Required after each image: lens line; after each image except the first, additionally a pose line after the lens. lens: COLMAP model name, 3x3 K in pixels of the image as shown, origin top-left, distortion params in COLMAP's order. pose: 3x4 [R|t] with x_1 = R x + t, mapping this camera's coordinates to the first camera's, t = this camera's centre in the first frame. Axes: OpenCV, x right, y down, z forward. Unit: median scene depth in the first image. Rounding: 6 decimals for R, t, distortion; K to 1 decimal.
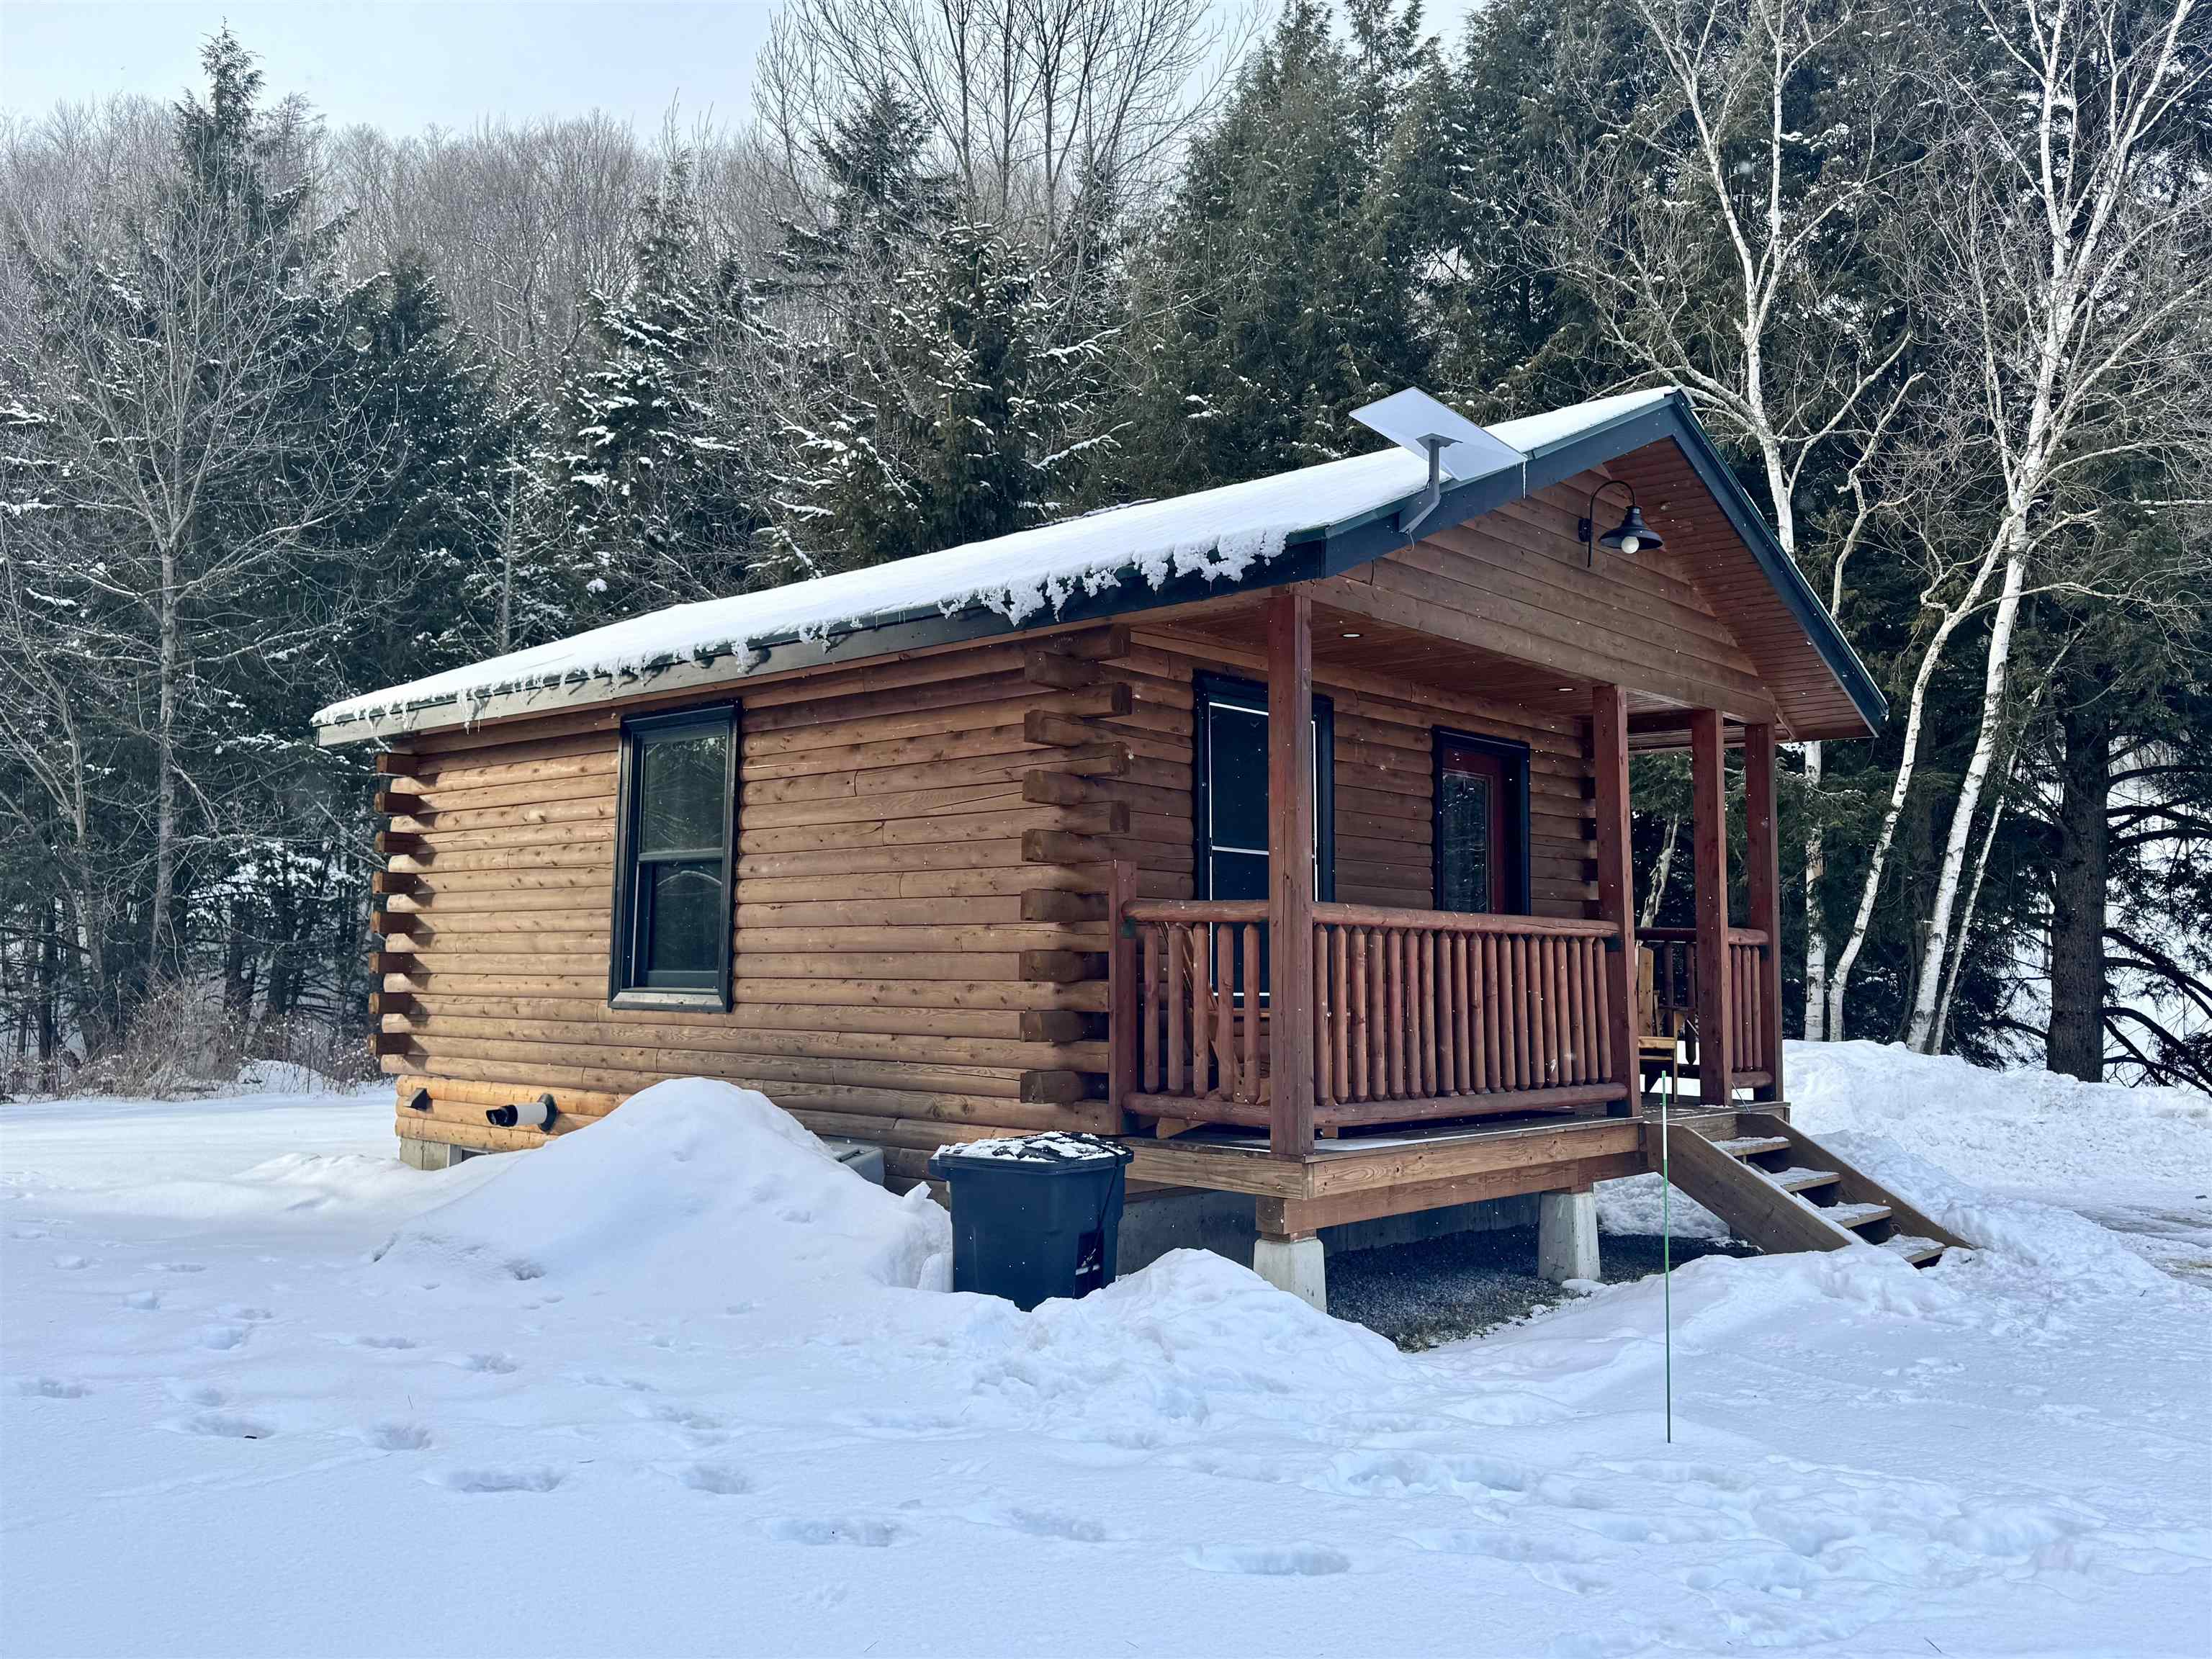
lens RADIAL K [[1797.0, 0, 1106.0], [0, 1797.0, 829.5], [0, 0, 1]] dist [0.087459, -0.174294]
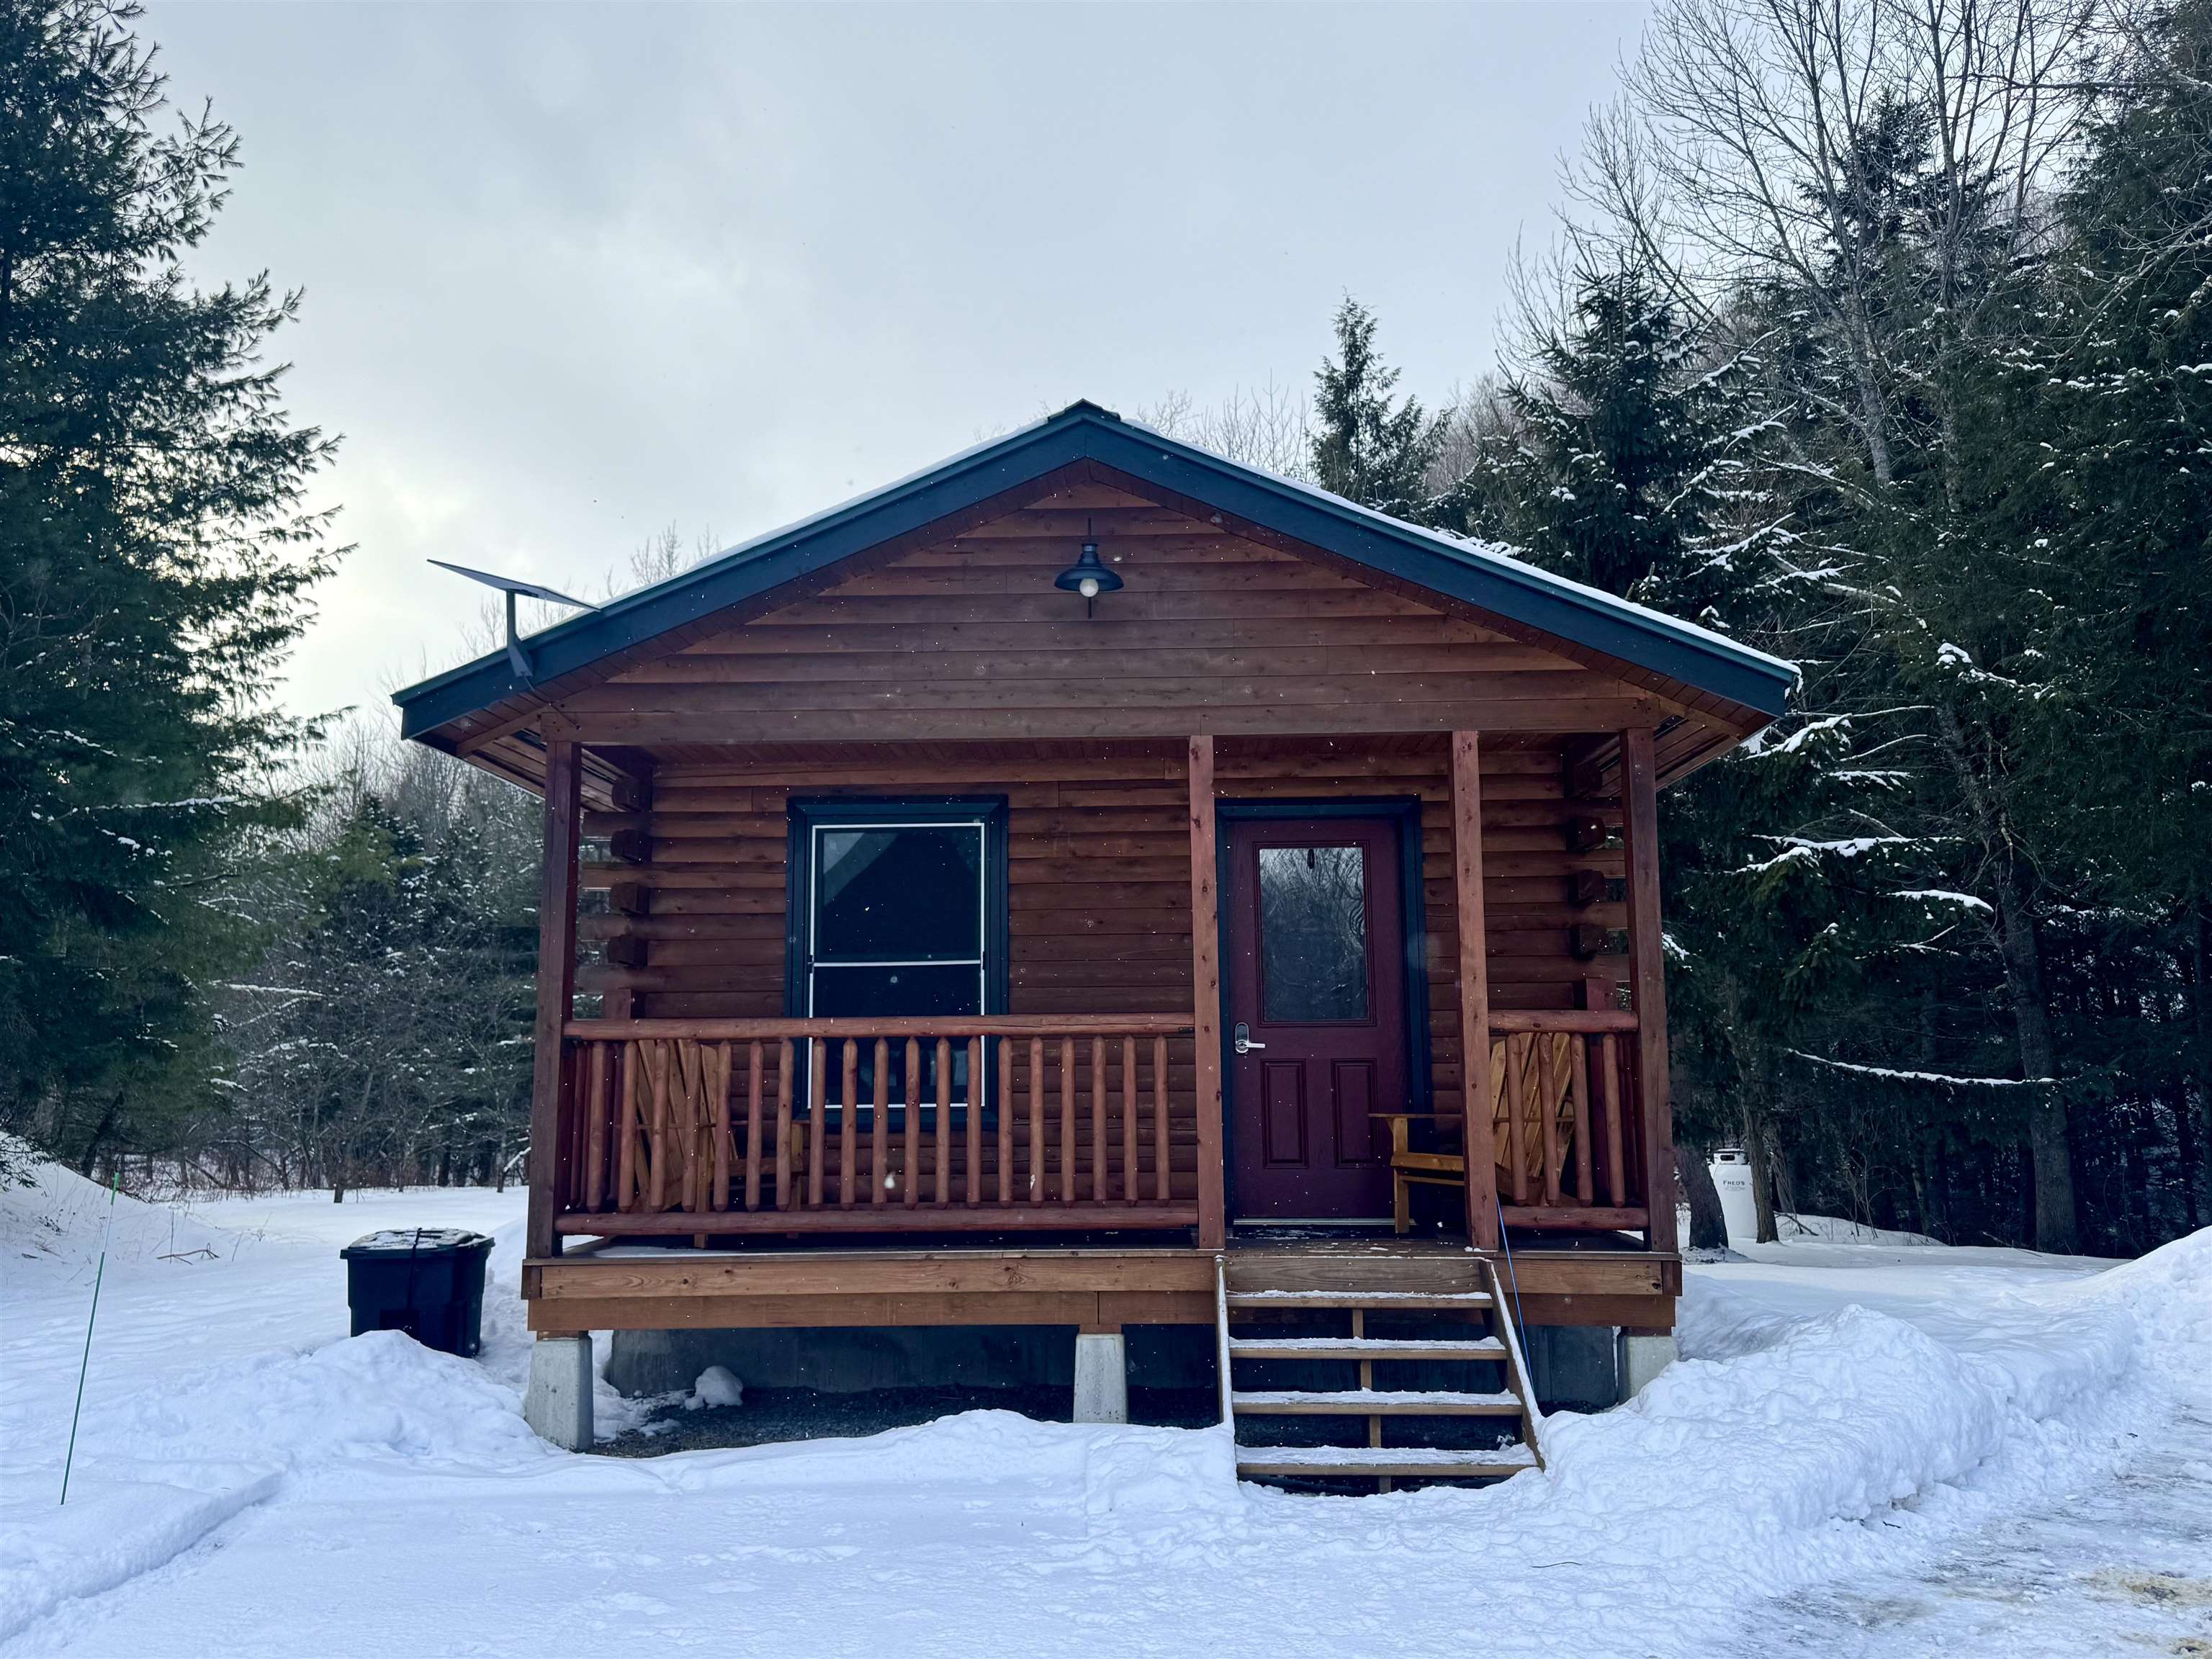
lens RADIAL K [[1778.5, 0, 1109.1], [0, 1778.5, 789.5], [0, 0, 1]] dist [0.074375, -0.012011]
pose [[0.644869, -0.139432, -0.751467, 0.946918], [0.075892, 0.990041, -0.118572, 0.044783], [0.760516, 0.019433, 0.649029, 0.447761]]
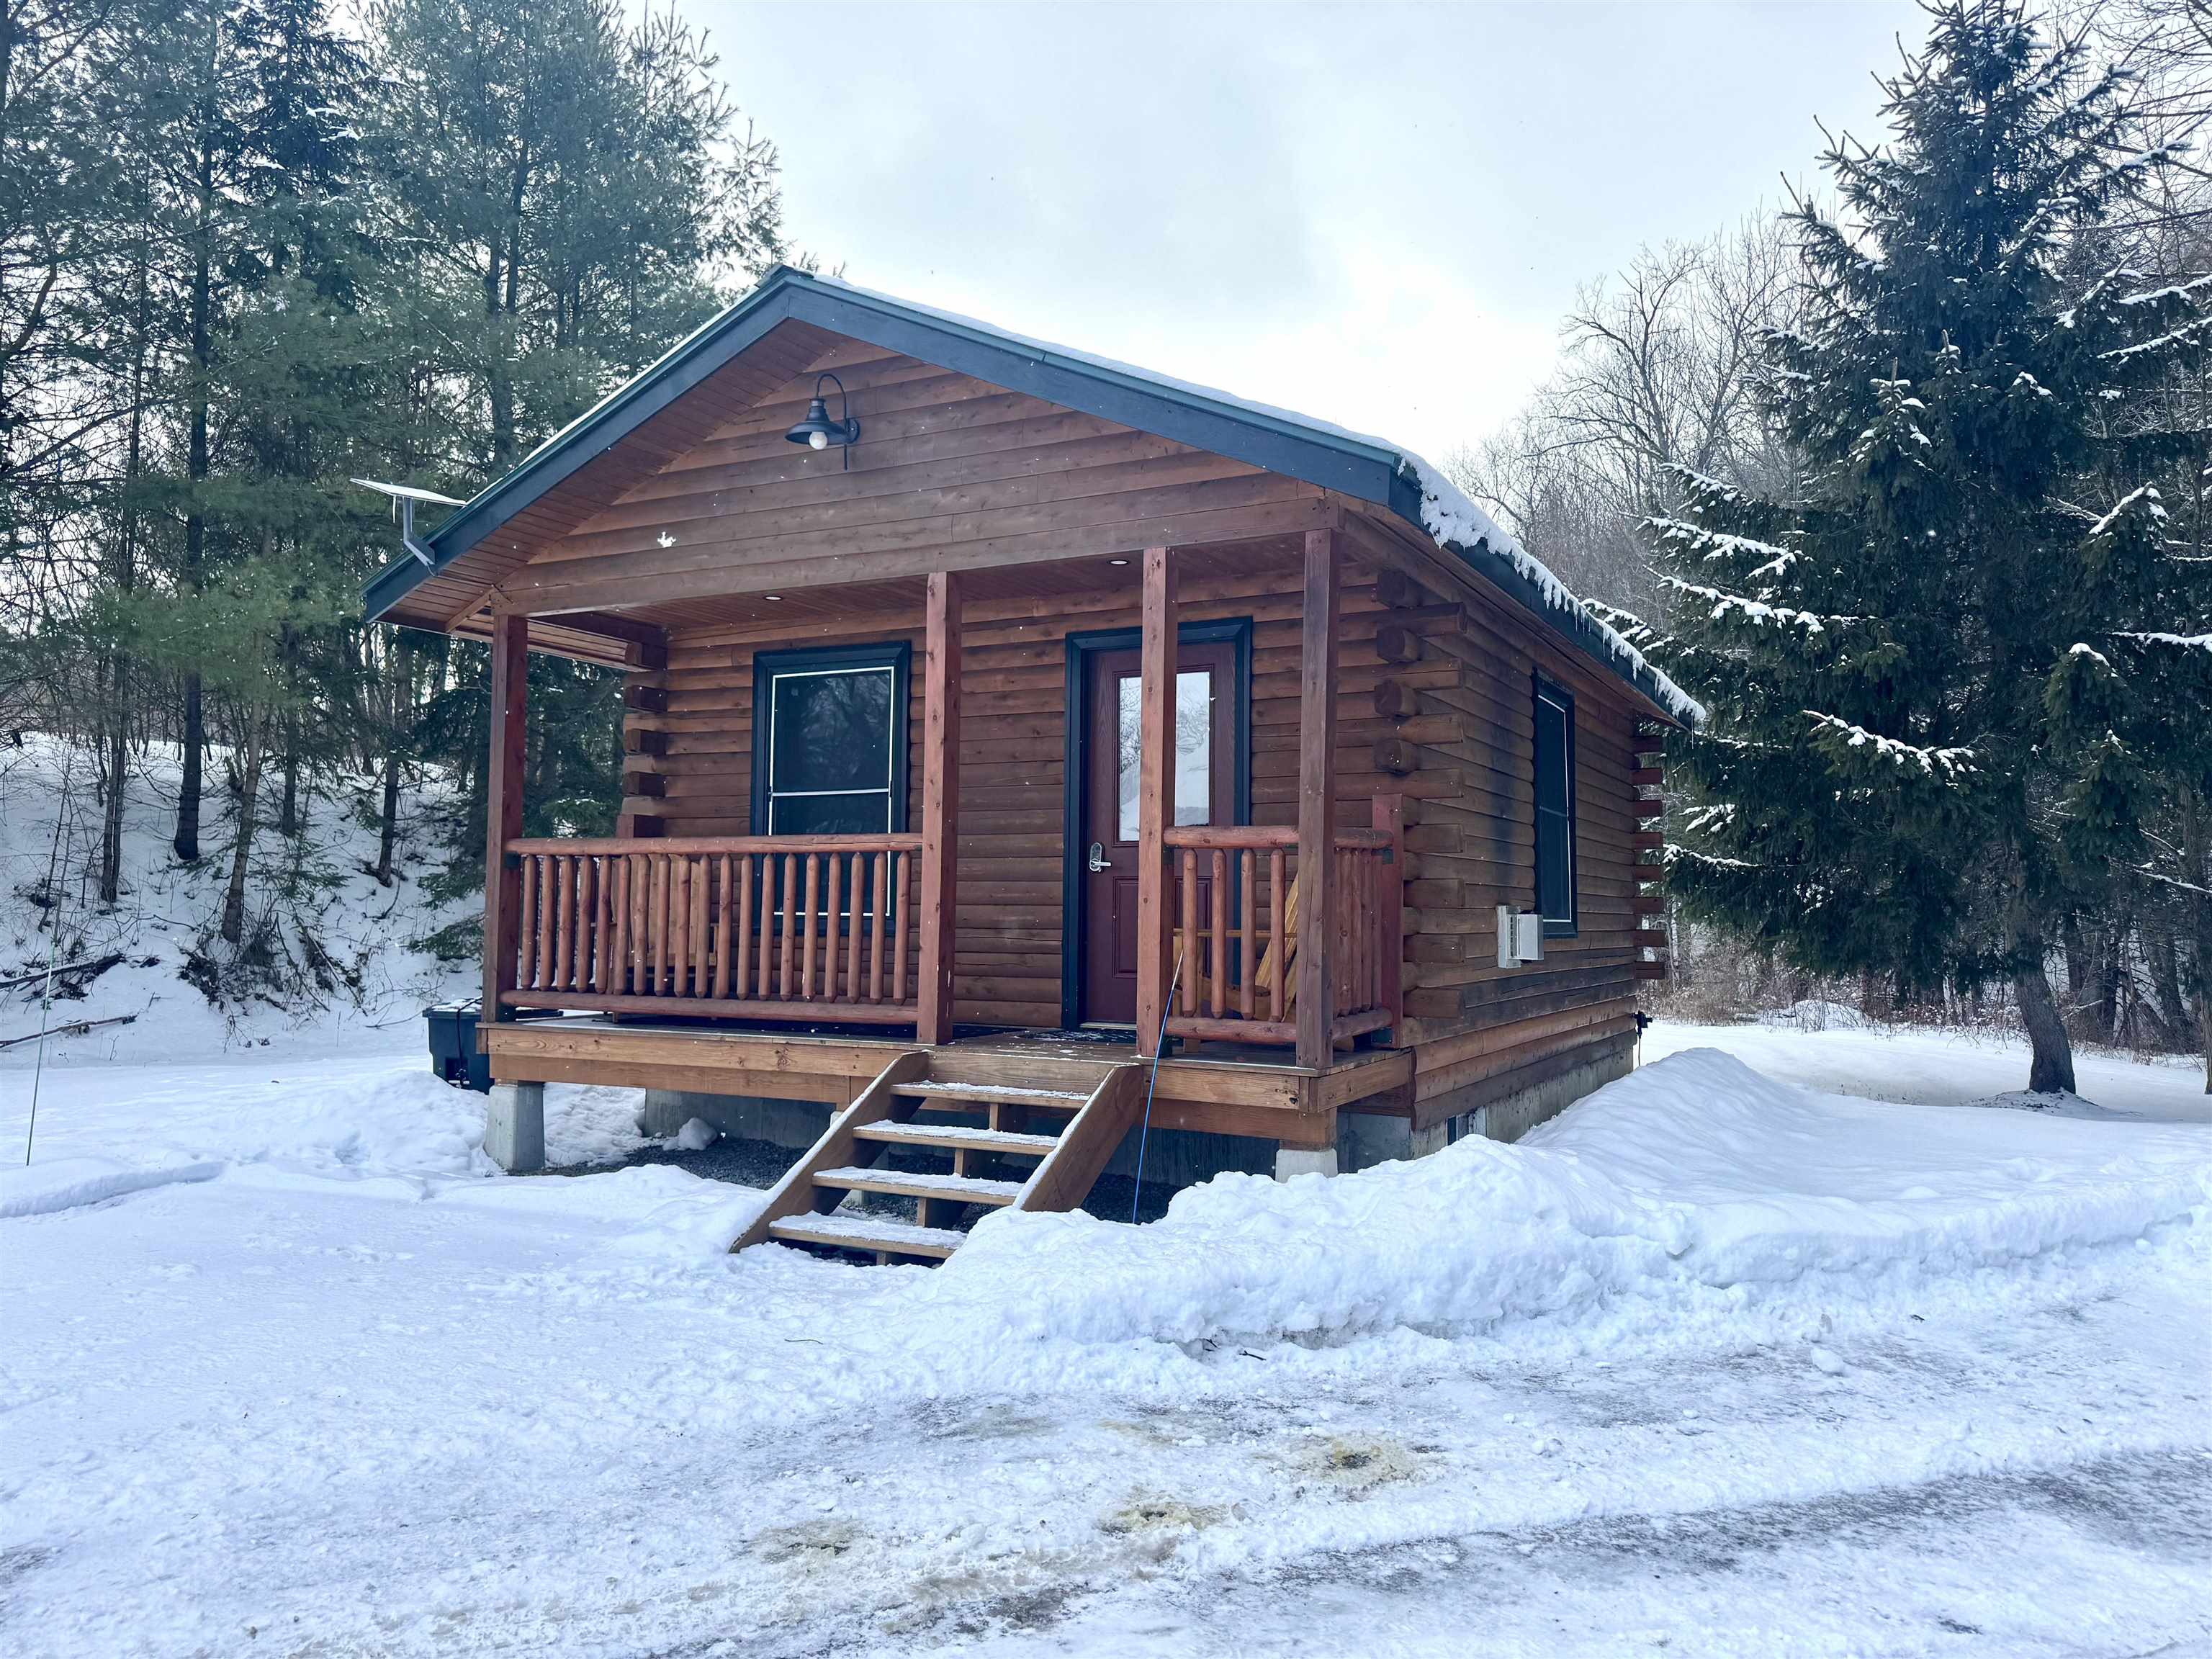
lens RADIAL K [[1541.5, 0, 1114.4], [0, 1541.5, 838.7], [0, 0, 1]] dist [0.088943, -0.111502]
pose [[0.264213, -0.049350, -0.963201, 1.120217], [0.074246, 0.996767, -0.030703, 0.088830], [0.961602, -0.063401, 0.267023, 0.924825]]
